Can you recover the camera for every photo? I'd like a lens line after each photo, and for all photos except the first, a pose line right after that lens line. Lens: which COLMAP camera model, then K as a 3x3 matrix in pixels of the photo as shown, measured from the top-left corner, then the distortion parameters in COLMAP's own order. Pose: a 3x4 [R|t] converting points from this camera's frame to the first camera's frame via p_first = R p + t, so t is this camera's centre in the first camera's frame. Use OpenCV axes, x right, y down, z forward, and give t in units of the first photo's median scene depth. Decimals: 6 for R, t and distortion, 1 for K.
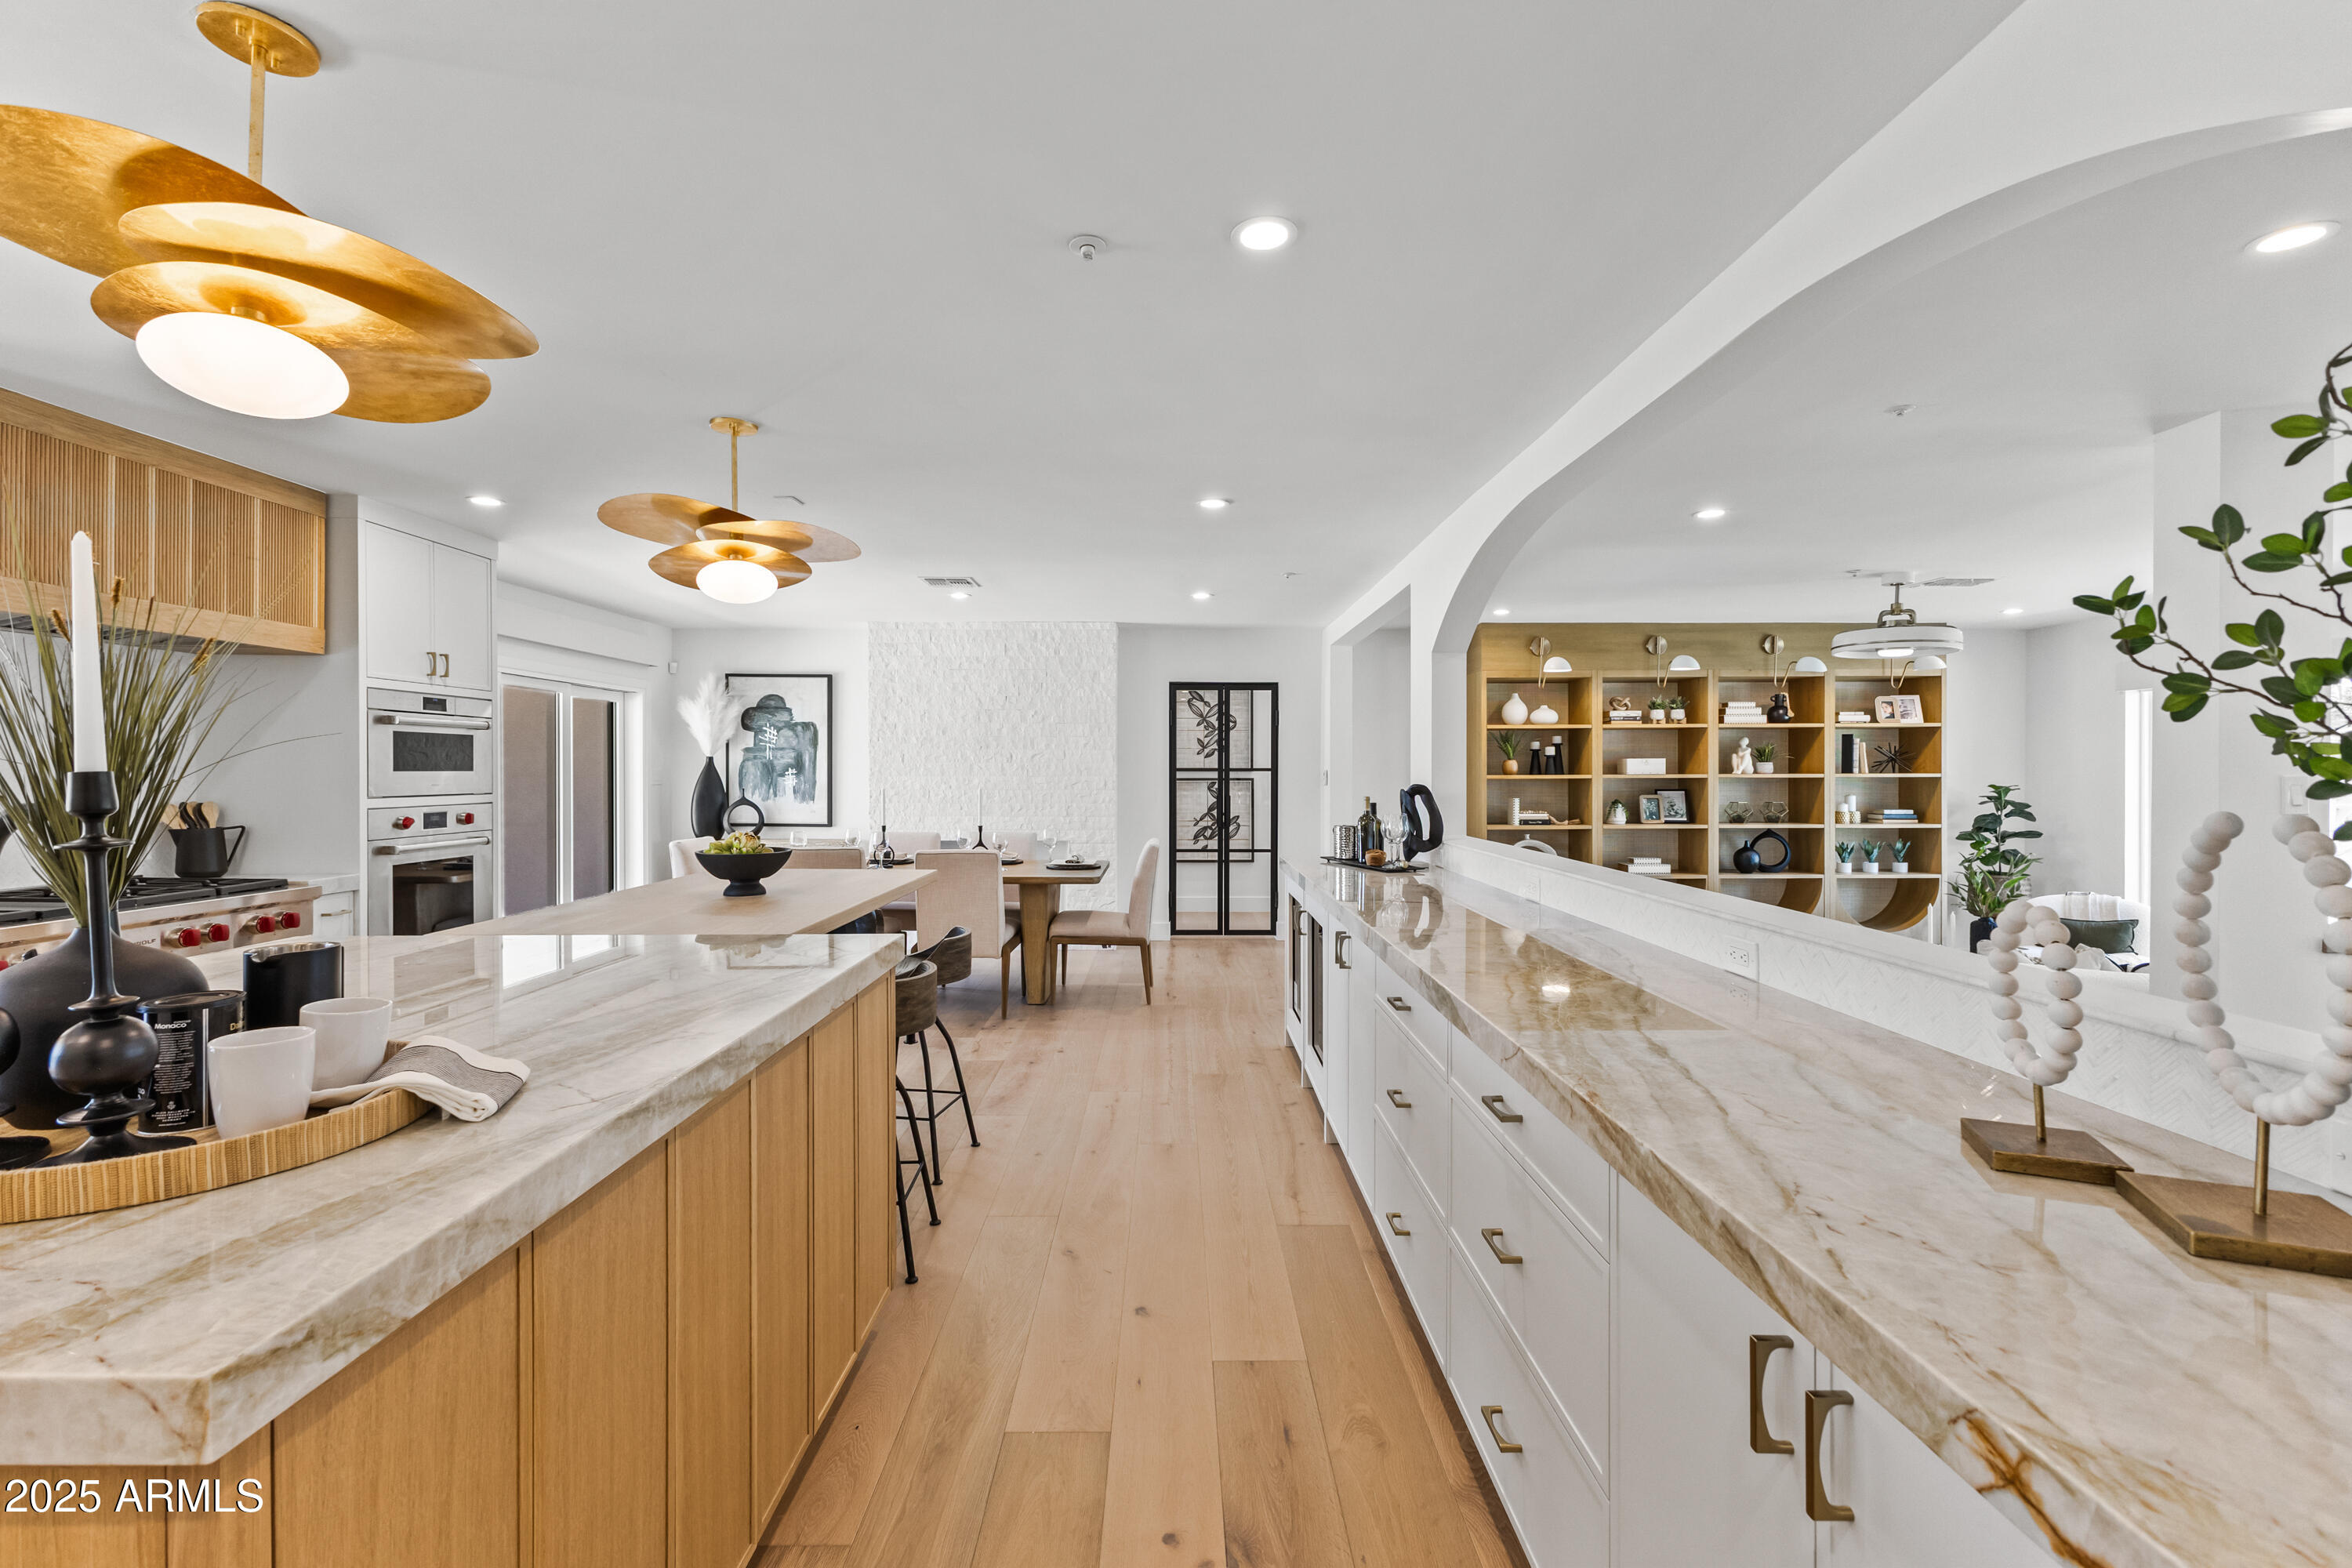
lens RADIAL K [[1015.2, 0, 1175.4], [0, 1015.2, 770.1], [0, 0, 1]] dist [0.014147, -0.000072]
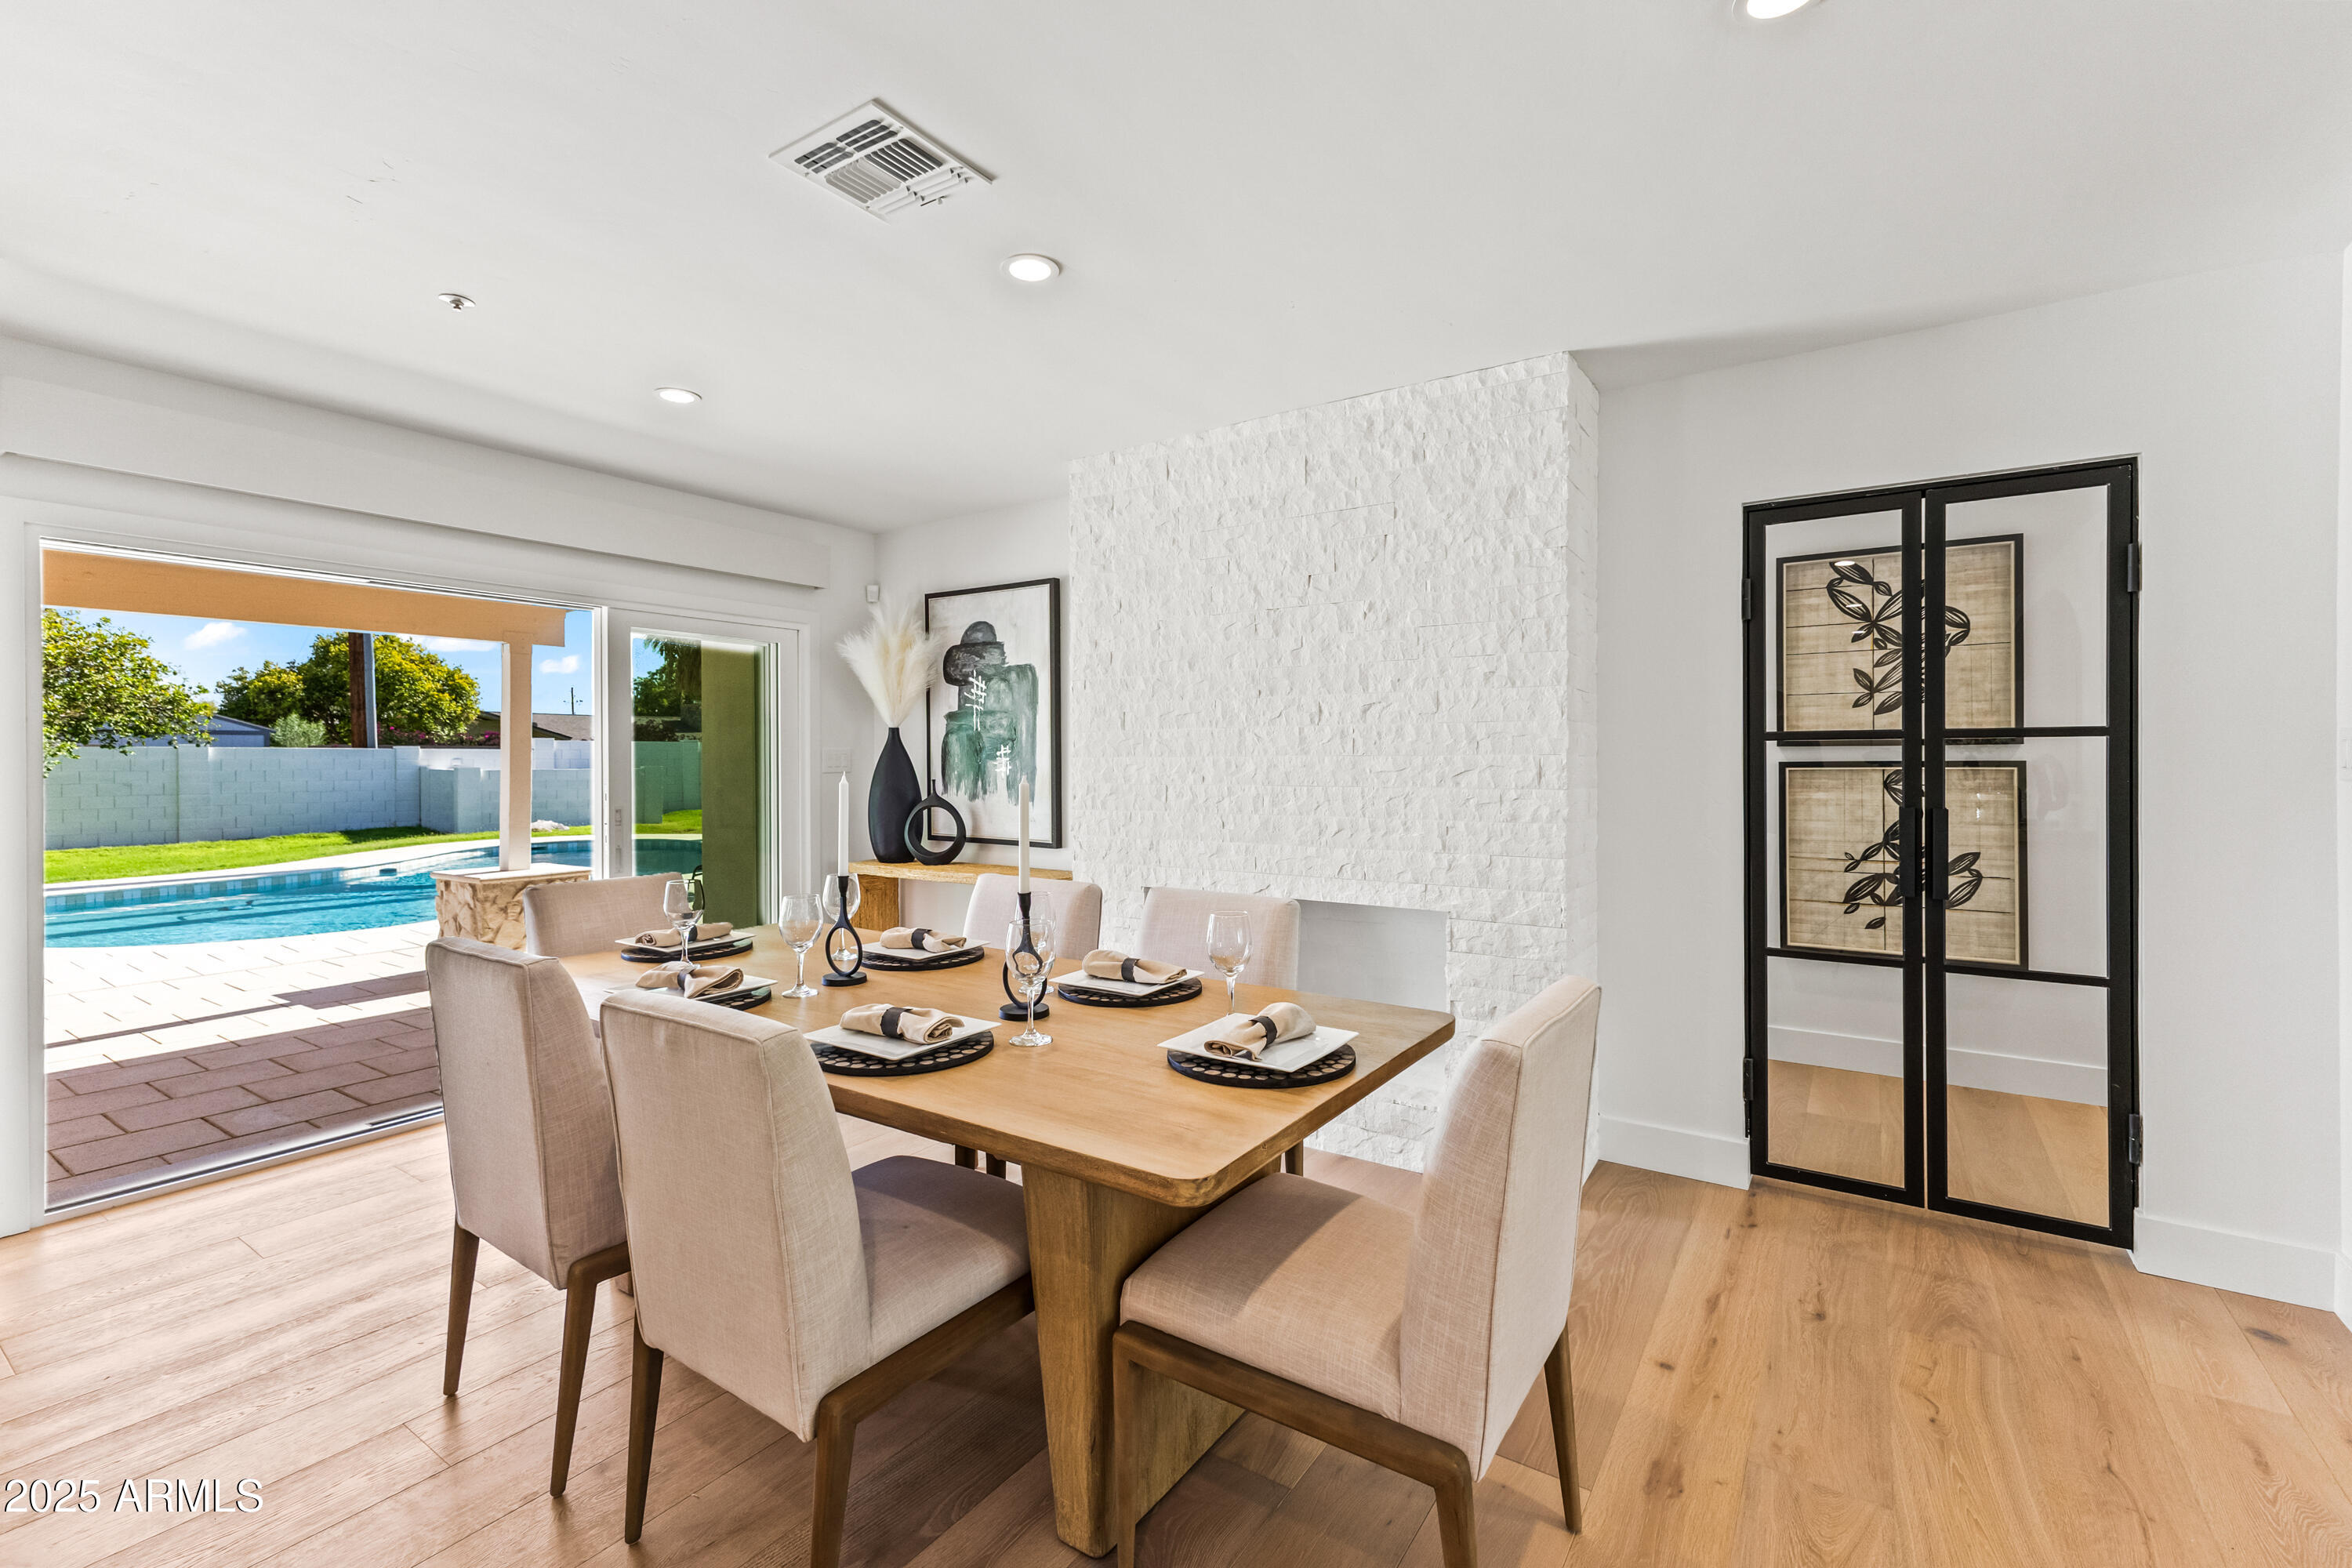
lens RADIAL K [[1015.2, 0, 1175.4], [0, 1015.2, 770.1], [0, 0, 1]] dist [0.014147, -0.000072]
pose [[0.824667, 0.001068, -0.565618, 0.036386], [0.002914, 0.999977, 0.006138, 0.009510], [0.565611, -0.006710, 0.824645, 0.584445]]
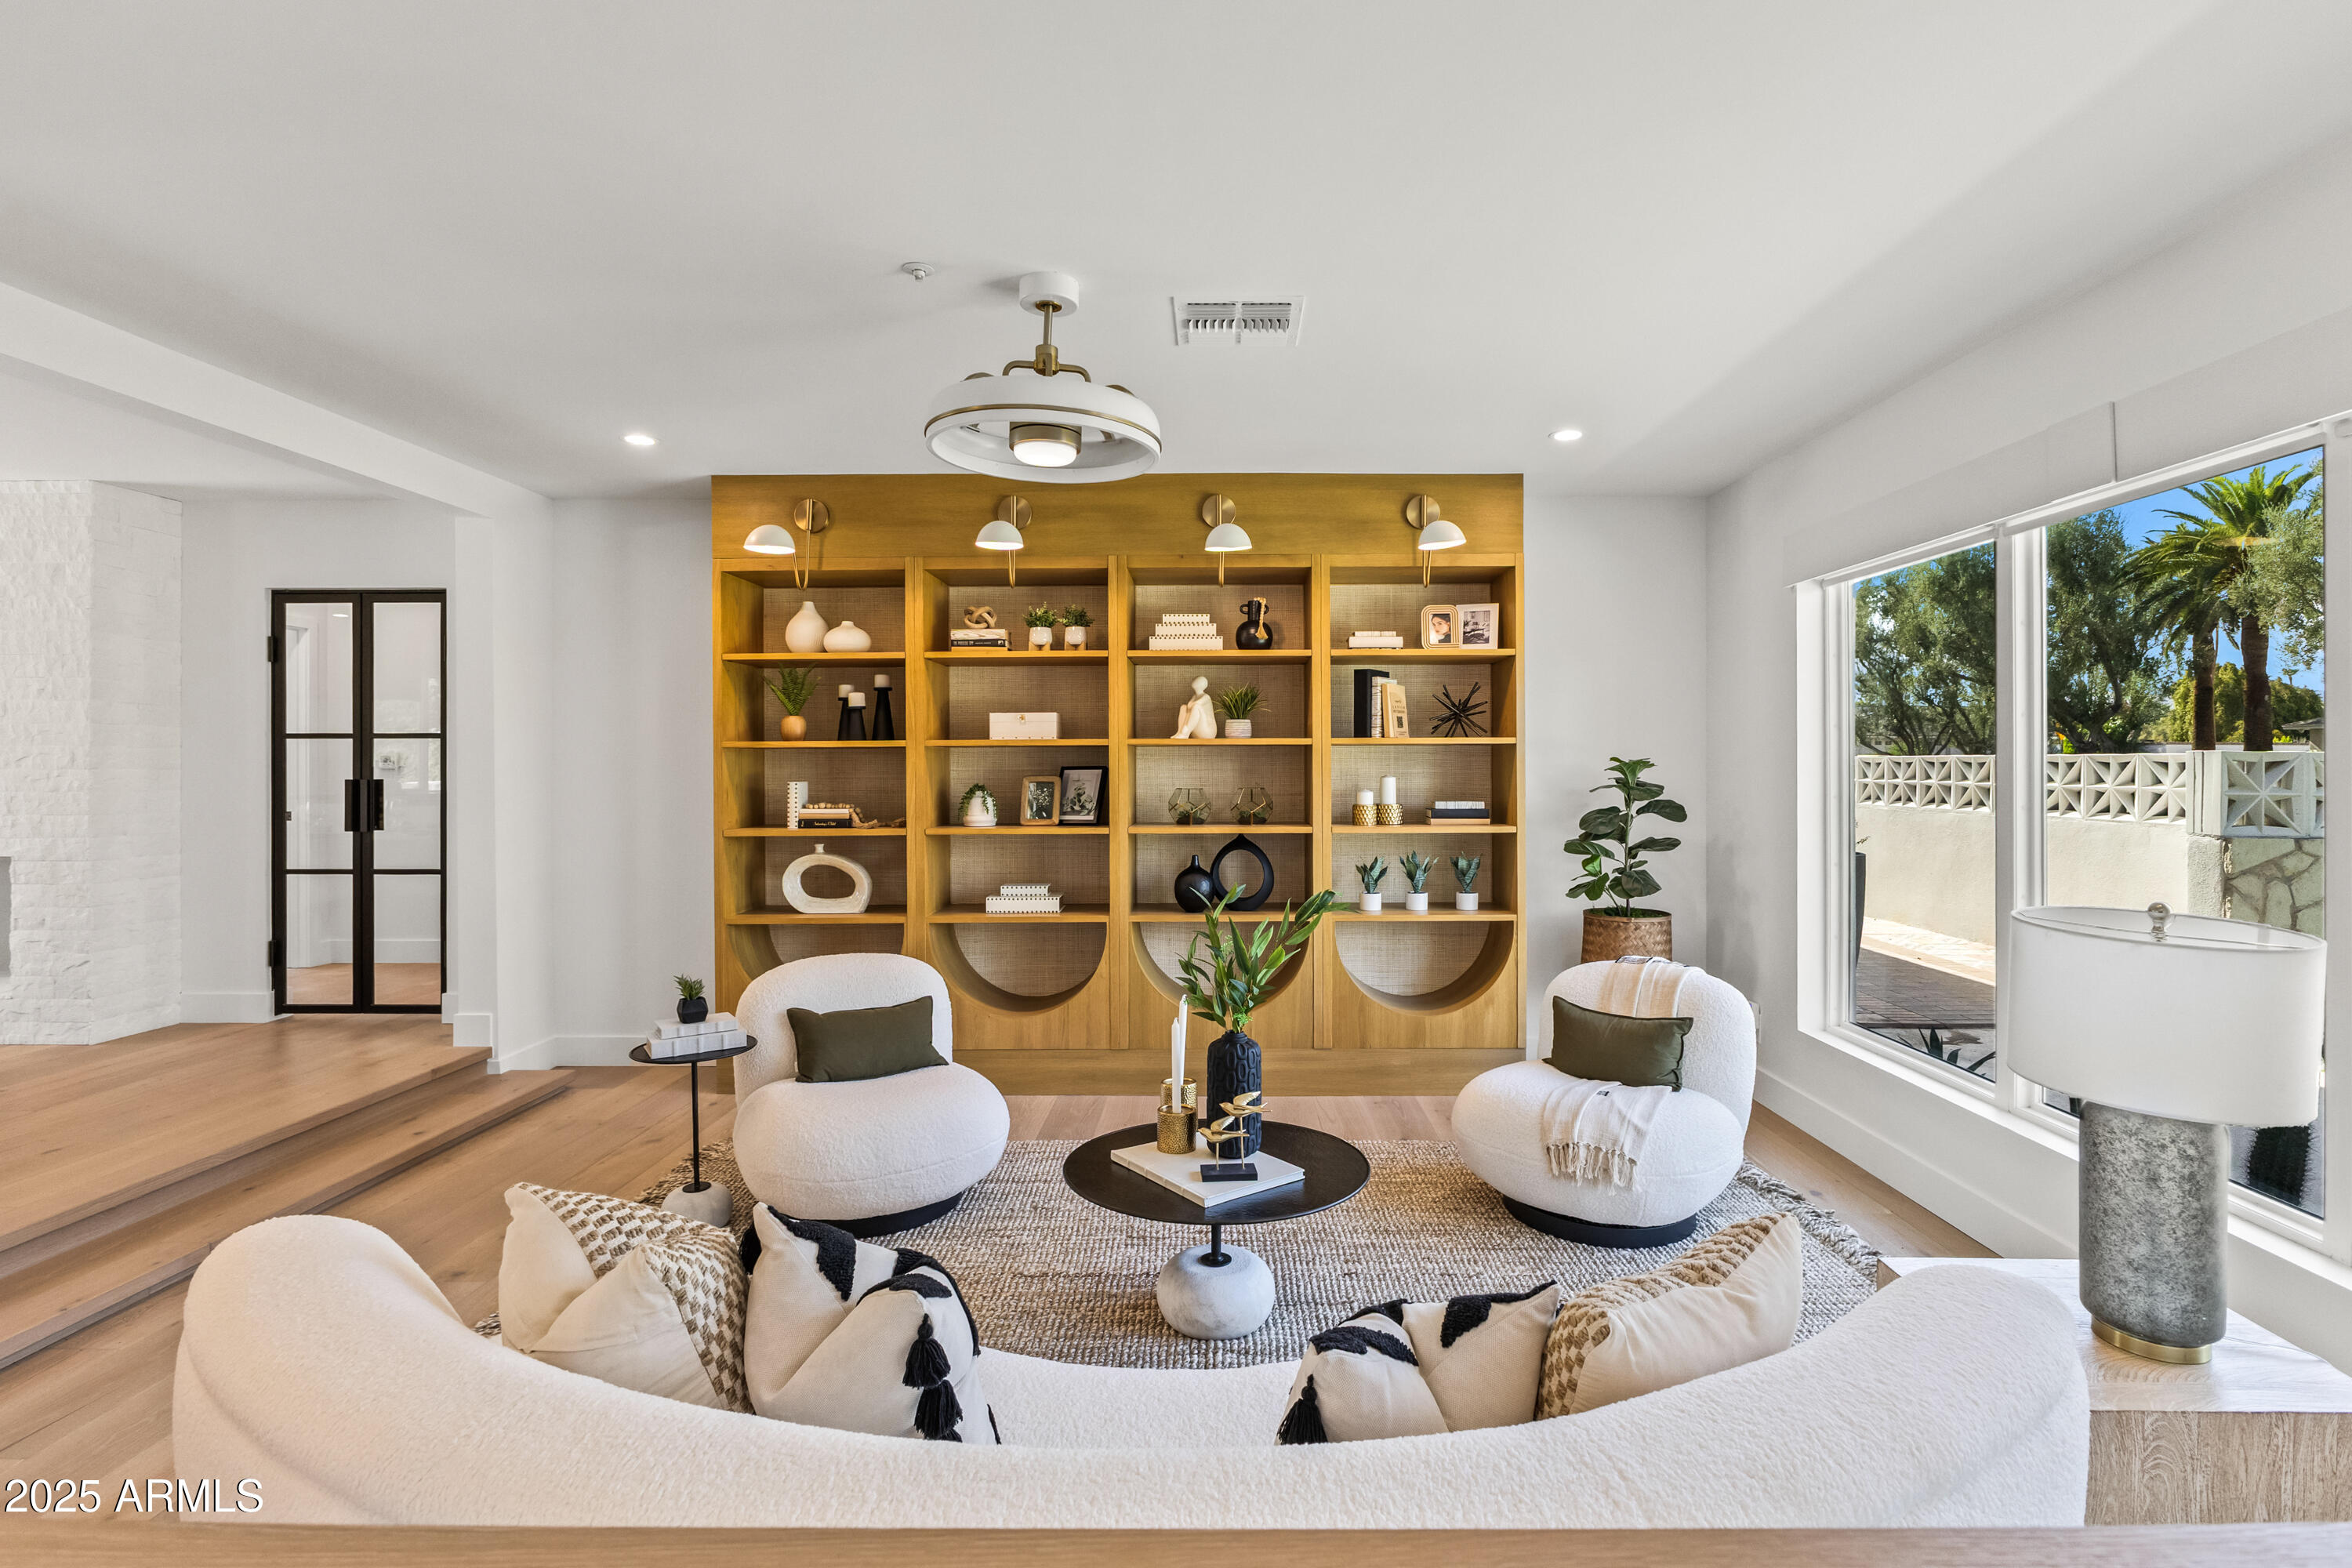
lens RADIAL K [[1110.1, 0, 1223.3], [0, 1110.1, 768.5], [0, 0, 1]] dist [-0.016520, -0.000386]
pose [[0.999970, -0.001708, -0.007569, 0.576904], [0.001731, 0.999994, 0.003005, 0.018193], [0.007564, -0.003018, 0.999967, 0.373798]]
